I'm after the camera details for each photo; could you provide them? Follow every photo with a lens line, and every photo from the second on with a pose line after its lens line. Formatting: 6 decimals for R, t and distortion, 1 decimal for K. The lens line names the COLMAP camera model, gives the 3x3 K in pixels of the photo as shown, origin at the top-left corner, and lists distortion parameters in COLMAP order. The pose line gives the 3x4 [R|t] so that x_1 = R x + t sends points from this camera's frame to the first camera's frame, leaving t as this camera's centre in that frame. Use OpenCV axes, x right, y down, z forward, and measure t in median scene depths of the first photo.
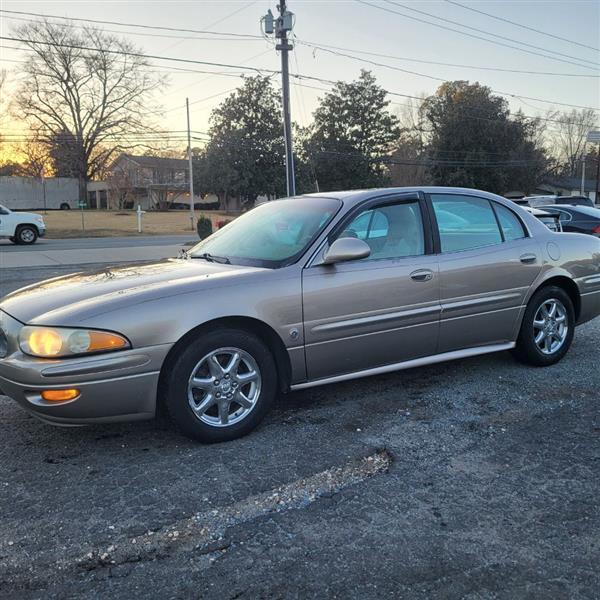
lens RADIAL K [[617.2, 0, 301.3], [0, 617.2, 302.3], [0, 0, 1]] dist [0.038829, -0.036504]
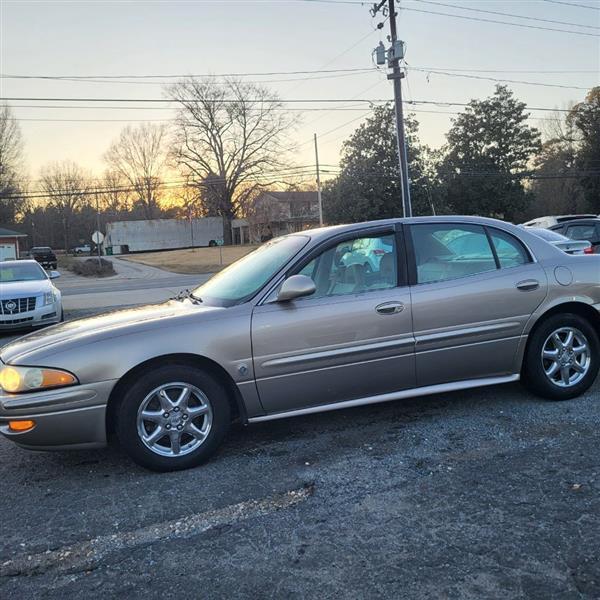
lens RADIAL K [[615.2, 0, 291.7], [0, 615.2, 300.2], [0, 0, 1]] dist [0.036924, -0.015551]
pose [[0.967955, -0.033073, -0.248937, 0.019500], [0.021651, 0.998589, -0.048480, -0.000777], [0.250190, 0.041537, 0.967305, 0.000174]]
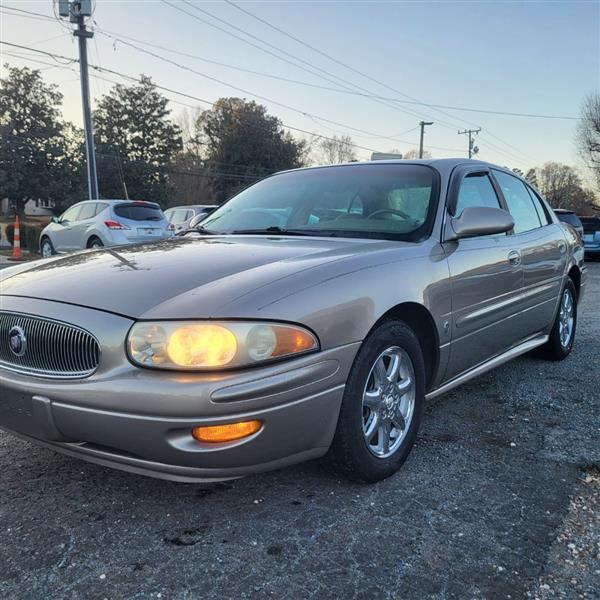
lens RADIAL K [[615.5, 0, 297.5], [0, 615.5, 307.7], [0, 0, 1]] dist [0.042673, -0.035429]
pose [[0.935205, -0.021618, 0.353447, -0.026674], [0.026265, 0.999620, -0.008356, 0.001696], [-0.353132, 0.017098, 0.935417, 0.020281]]
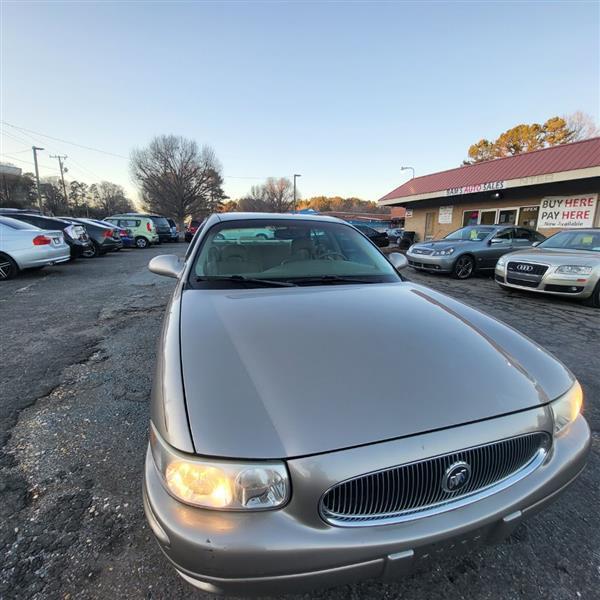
lens RADIAL K [[314.7, 0, 304.7], [0, 314.7, 302.0], [0, 0, 1]] dist [-0.008545, -0.008074]
pose [[0.274129, -0.201471, 0.940352, -0.044736], [0.098602, 0.978544, 0.180910, -0.009218], [-0.956625, 0.043128, 0.288113, 0.062333]]
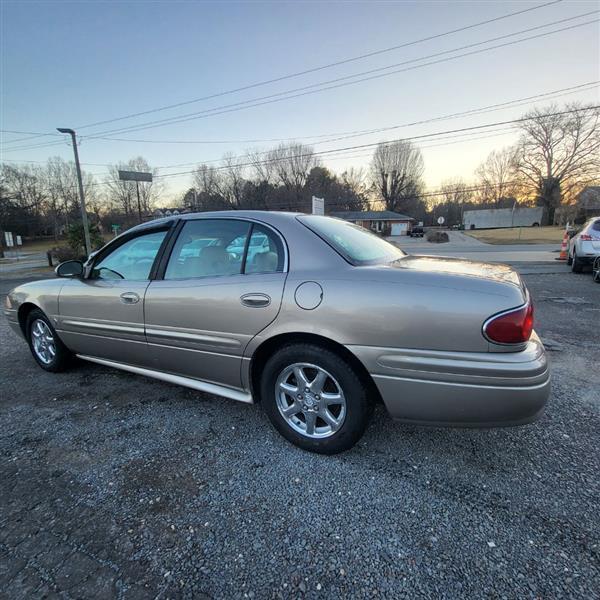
lens RADIAL K [[313.1, 0, 302.5], [0, 313.1, 298.4], [0, 0, 1]] dist [-0.002501, 0.000192]
pose [[0.499504, 0.161472, -0.851130, 0.055699], [-0.098907, 0.986681, 0.129143, -0.009844], [0.860647, 0.019675, 0.508822, 0.066297]]
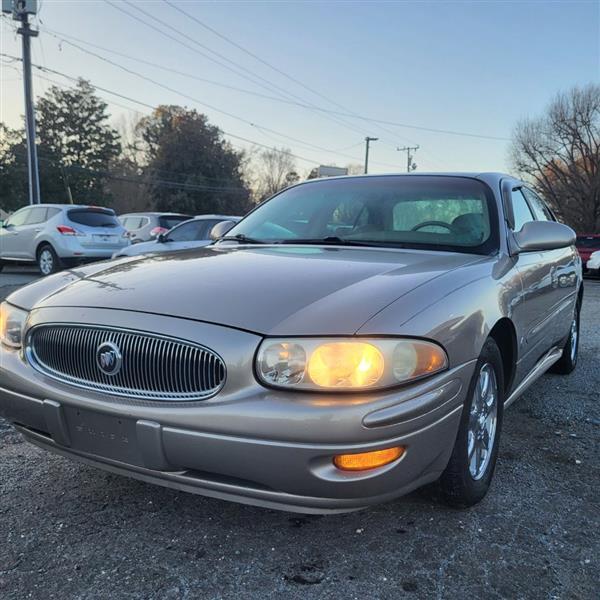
lens RADIAL K [[617.2, 0, 301.3], [0, 617.2, 302.3], [0, 0, 1]] dist [0.038829, -0.036504]
pose [[0.890897, -0.003442, 0.454192, -0.034707], [0.020089, 0.999291, -0.031833, 0.001228], [-0.453761, 0.037484, 0.890335, 0.026213]]
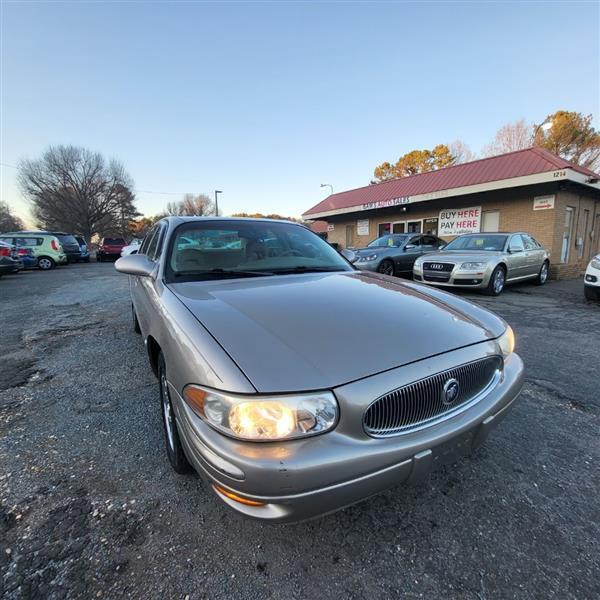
lens RADIAL K [[311.8, 0, 304.6], [0, 311.8, 301.5], [0, 0, 1]] dist [-0.000872, -0.001806]
pose [[0.037589, -0.165949, 0.985418, -0.049766], [0.132151, 0.978279, 0.159706, -0.007246], [-0.990517, 0.124221, 0.058703, 0.068039]]
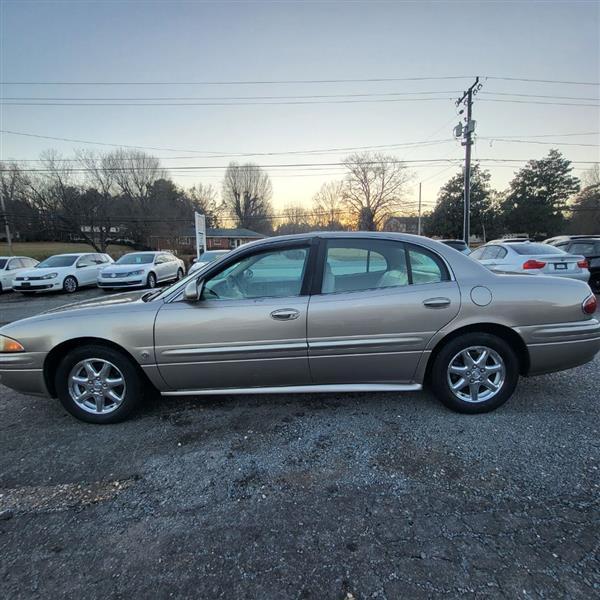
lens RADIAL K [[313.3, 0, 303.0], [0, 313.3, 299.3], [0, 0, 1]] dist [0.000149, -0.002160]
pose [[0.837723, 0.075133, -0.540902, 0.035173], [-0.062684, 0.997173, 0.041428, -0.006459], [0.542485, -0.000799, 0.840065, 0.037057]]
